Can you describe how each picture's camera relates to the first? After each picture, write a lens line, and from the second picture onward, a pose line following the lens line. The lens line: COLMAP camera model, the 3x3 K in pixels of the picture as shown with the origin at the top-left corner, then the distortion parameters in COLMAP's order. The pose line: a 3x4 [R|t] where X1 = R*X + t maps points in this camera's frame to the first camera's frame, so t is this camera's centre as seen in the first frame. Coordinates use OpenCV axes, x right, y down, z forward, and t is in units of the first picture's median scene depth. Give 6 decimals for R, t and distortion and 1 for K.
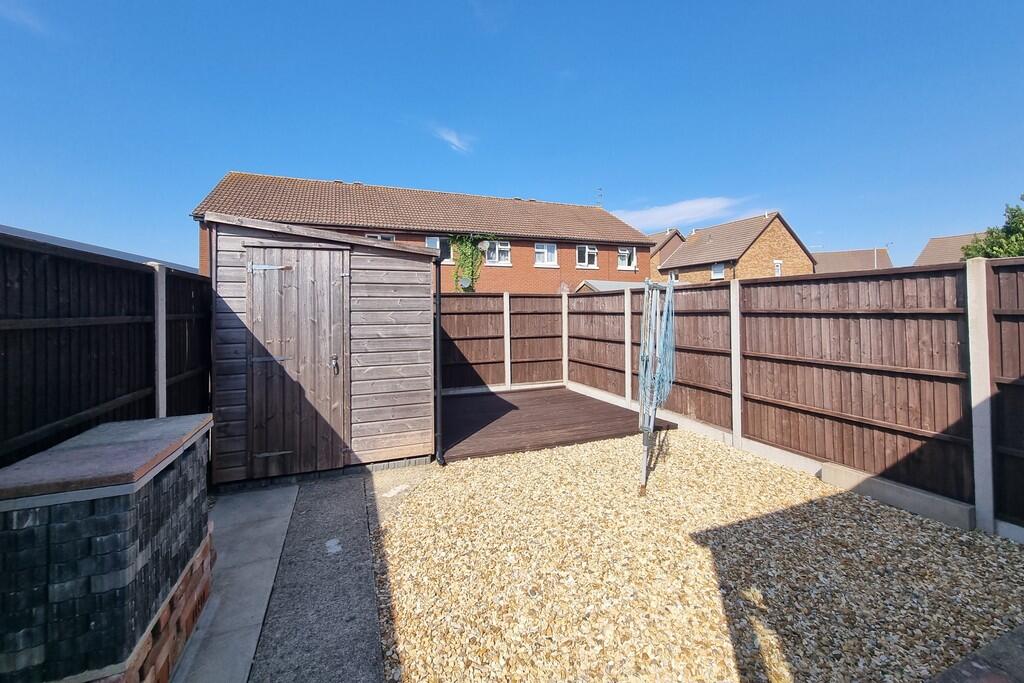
lens RADIAL K [[420.8, 0, 512.3], [0, 420.8, 304.9], [0, 0, 1]] dist [-0.000752, 0.000189]
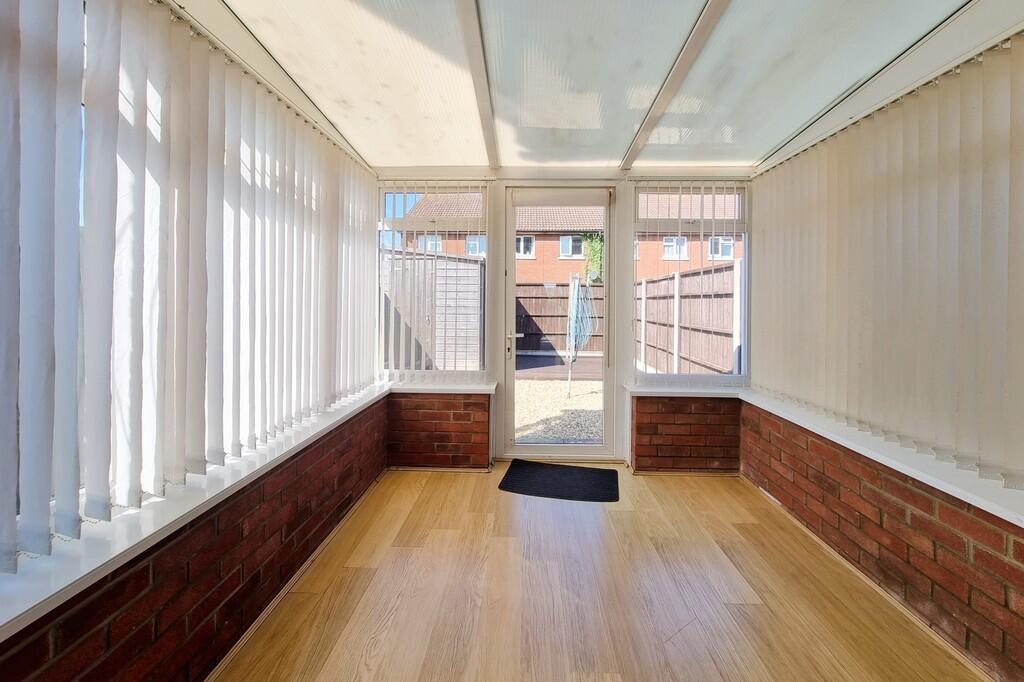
lens RADIAL K [[420.8, 0, 512.3], [0, 420.8, 304.4], [0, 0, 1]] dist [-0.000752, 0.000189]
pose [[0.911975, 0.023035, -0.409599, 0.365151], [-0.015671, 0.999650, 0.021327, 0.013645], [0.409947, -0.013030, 0.912016, -0.300105]]
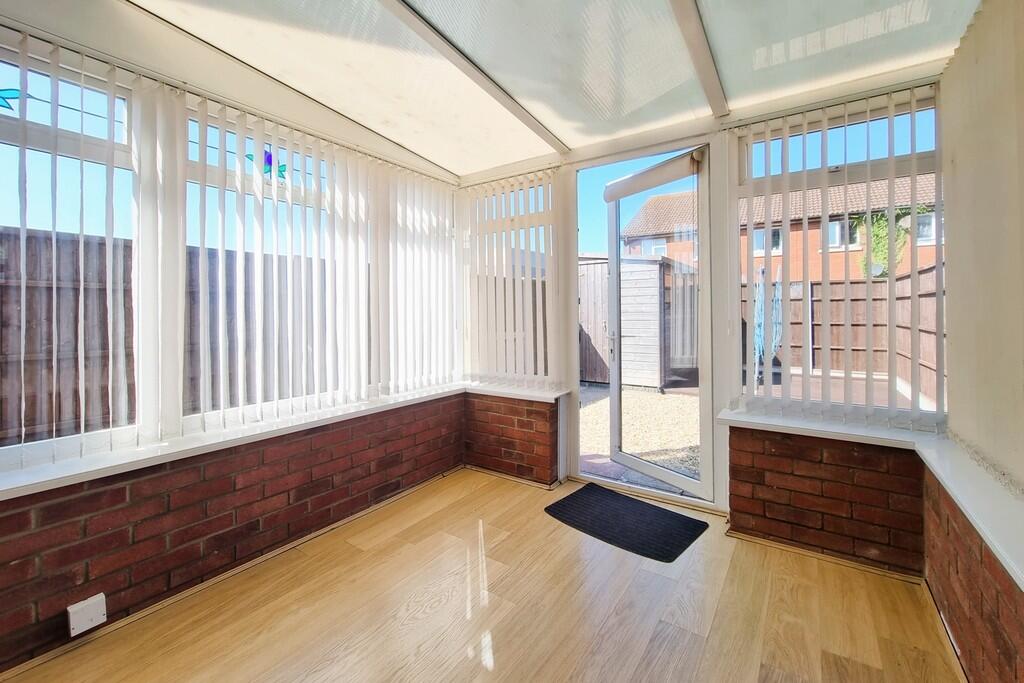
lens RADIAL K [[426.6, 0, 516.0], [0, 426.6, 309.1], [0, 0, 1]] dist [-0.001481, 0.000027]
pose [[0.553862, 0.003459, -0.832601, 0.466938], [0.009939, 0.999893, 0.010766, 0.022620], [0.832549, -0.014238, 0.553769, -0.176728]]
